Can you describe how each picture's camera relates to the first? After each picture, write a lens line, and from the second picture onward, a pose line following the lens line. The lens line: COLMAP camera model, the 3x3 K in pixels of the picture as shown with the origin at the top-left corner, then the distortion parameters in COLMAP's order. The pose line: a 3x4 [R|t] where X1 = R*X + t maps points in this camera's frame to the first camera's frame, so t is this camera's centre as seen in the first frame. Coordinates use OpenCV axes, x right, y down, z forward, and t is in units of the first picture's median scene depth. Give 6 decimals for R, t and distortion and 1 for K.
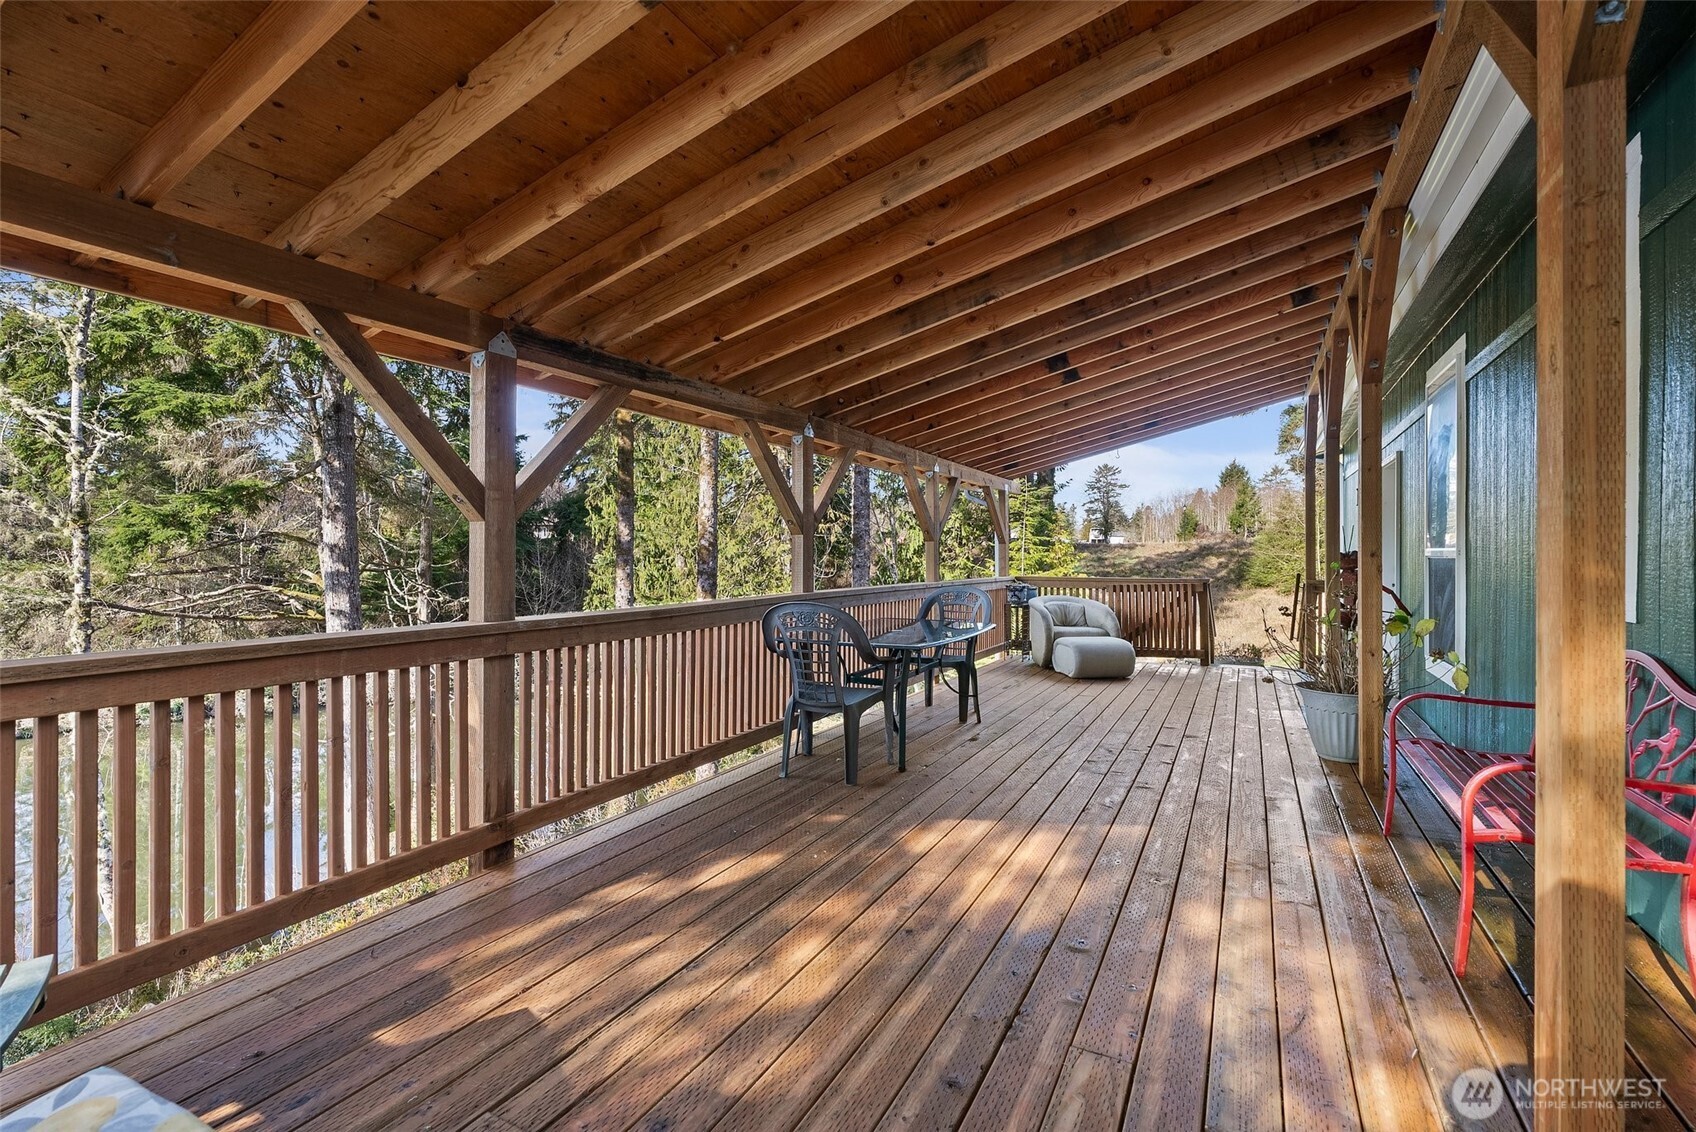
lens RADIAL K [[791.7, 0, 850.6], [0, 791.7, 555.8], [0, 0, 1]] dist [-0.013913, 0.004233]
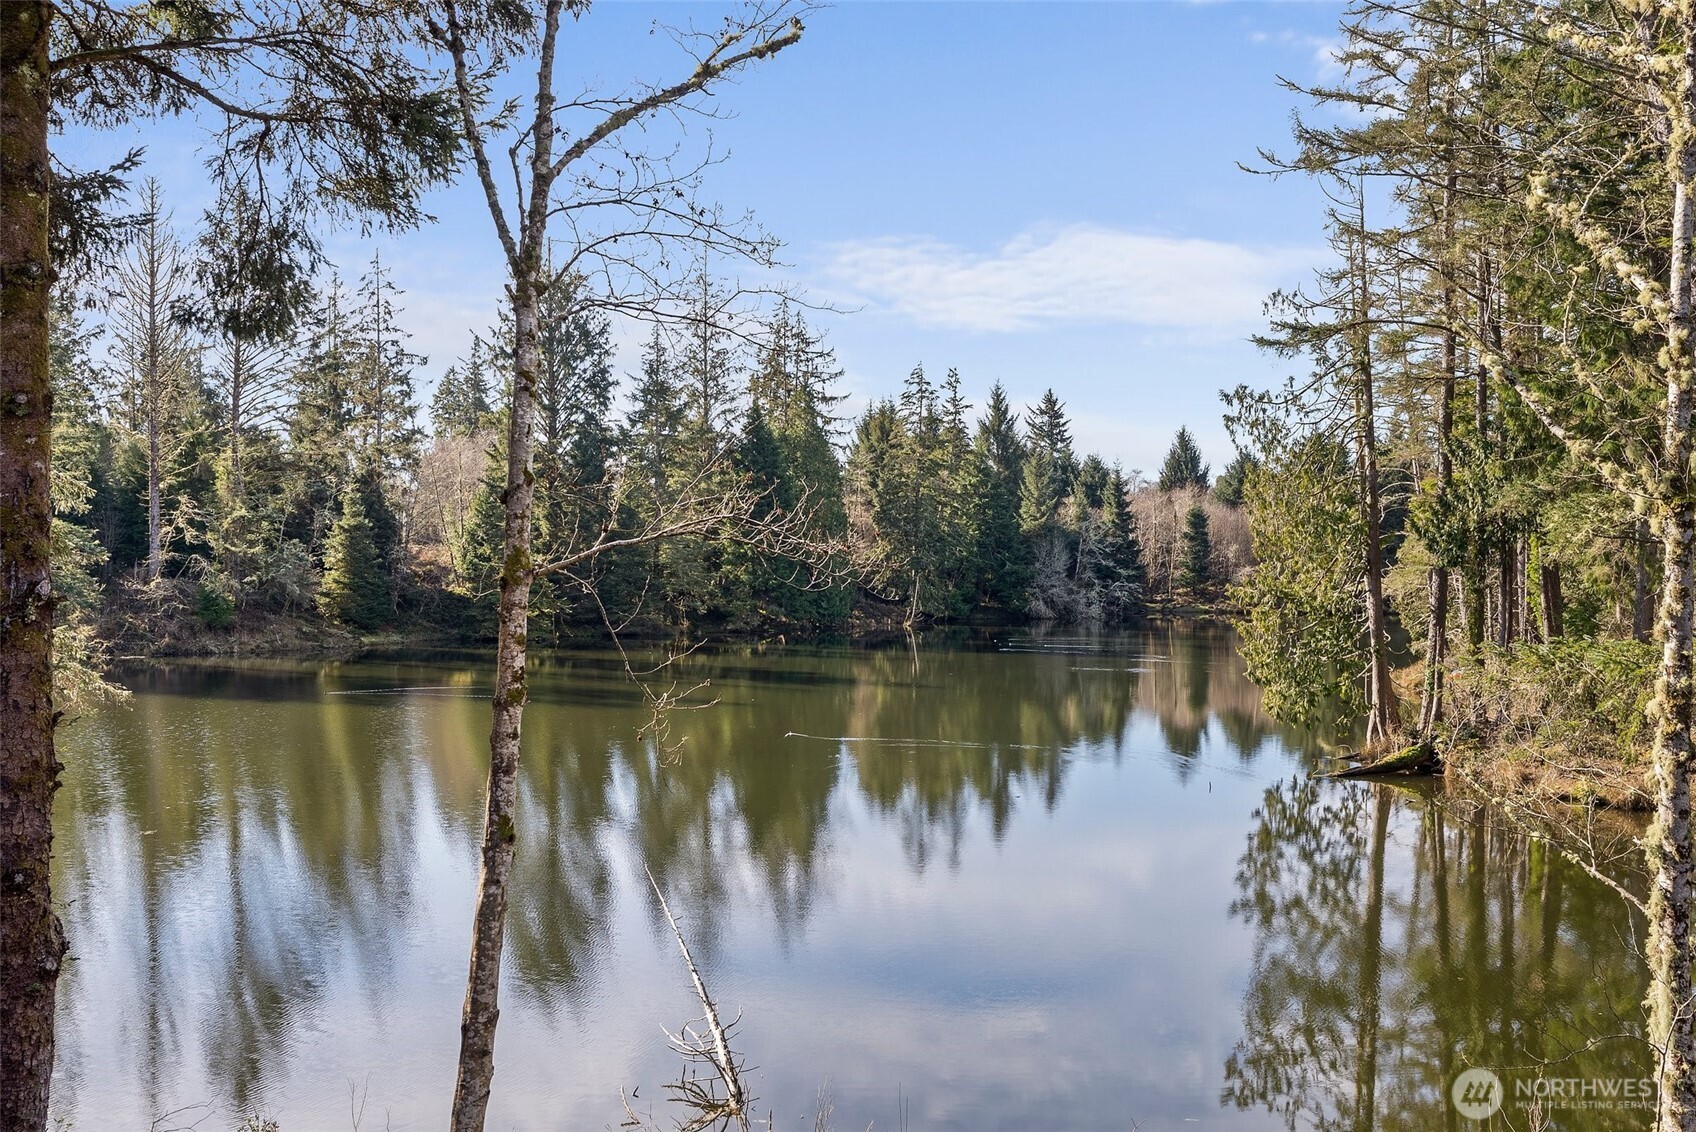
lens RADIAL K [[1601.0, 0, 853.9], [0, 1601.0, 565.4], [0, 0, 1]] dist [-0.001938, 0.000000]
pose [[0.034267, -0.000960, -0.999412, -0.108705], [0.000094, 1.000000, -0.000958, -0.006623], [0.999413, -0.000061, 0.034267, 0.514096]]
